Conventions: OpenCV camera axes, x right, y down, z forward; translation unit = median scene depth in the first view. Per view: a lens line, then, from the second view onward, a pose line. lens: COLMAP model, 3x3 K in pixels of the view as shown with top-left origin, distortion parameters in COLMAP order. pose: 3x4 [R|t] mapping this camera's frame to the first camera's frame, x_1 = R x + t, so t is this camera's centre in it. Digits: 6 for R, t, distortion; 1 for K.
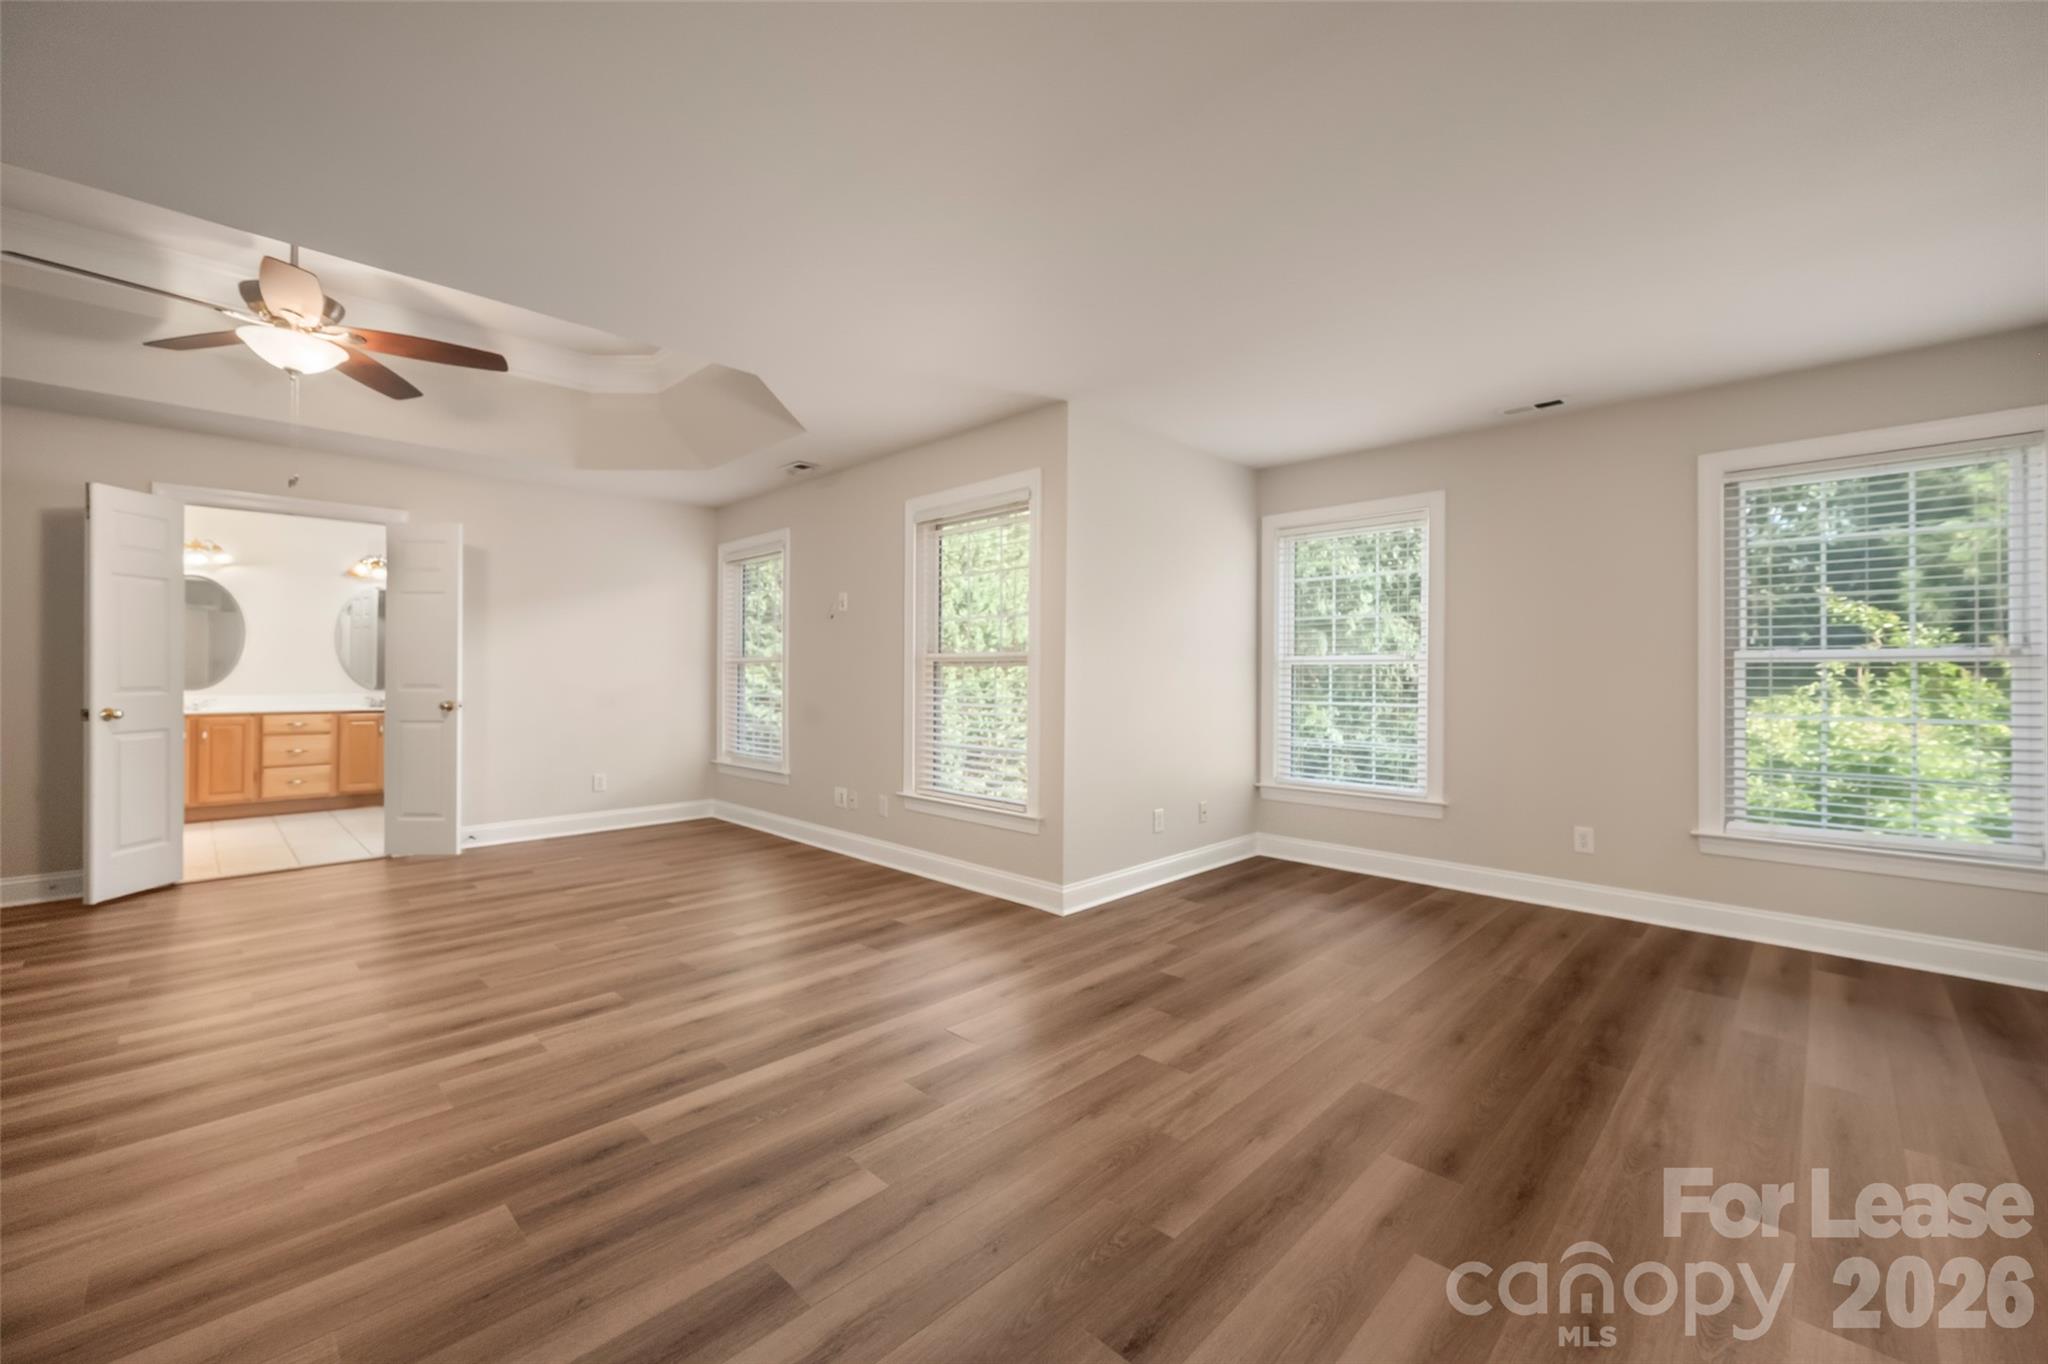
lens RADIAL K [[832.9, 0, 1031.4], [0, 832.9, 683.3], [0, 0, 1]] dist [0.000632, -0.000119]
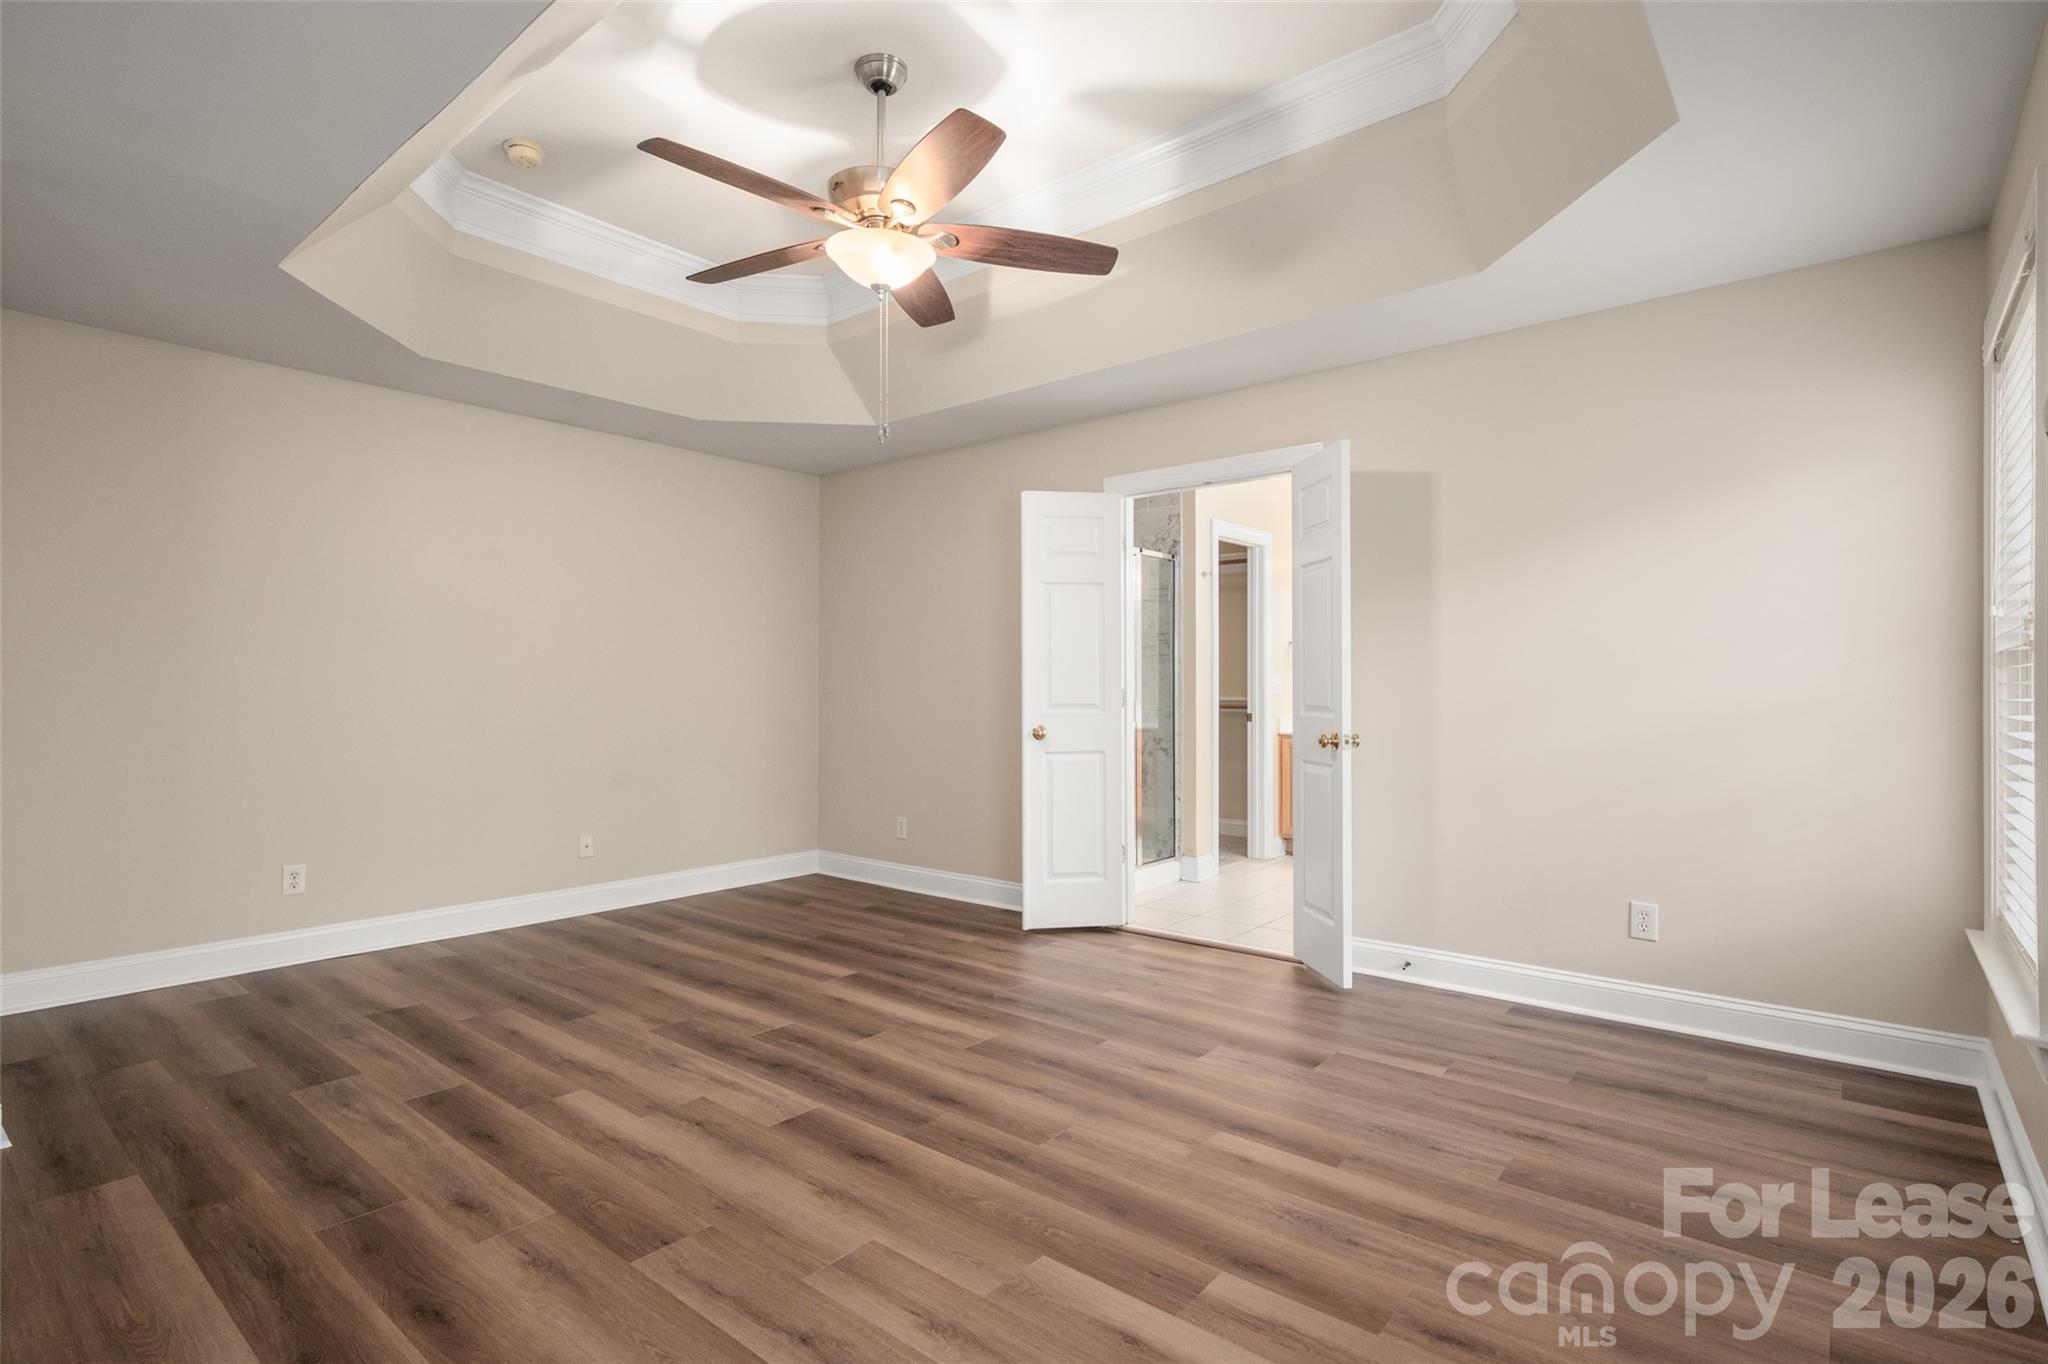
lens RADIAL K [[992.4, 0, 1027.3], [0, 992.4, 686.3], [0, 0, 1]] dist [0.000013, -0.000204]
pose [[0.086240, -0.003810, -0.996267, 0.013236], [-0.011013, 0.999928, -0.004778, -0.008540], [0.996214, 0.011384, 0.086192, 0.847582]]
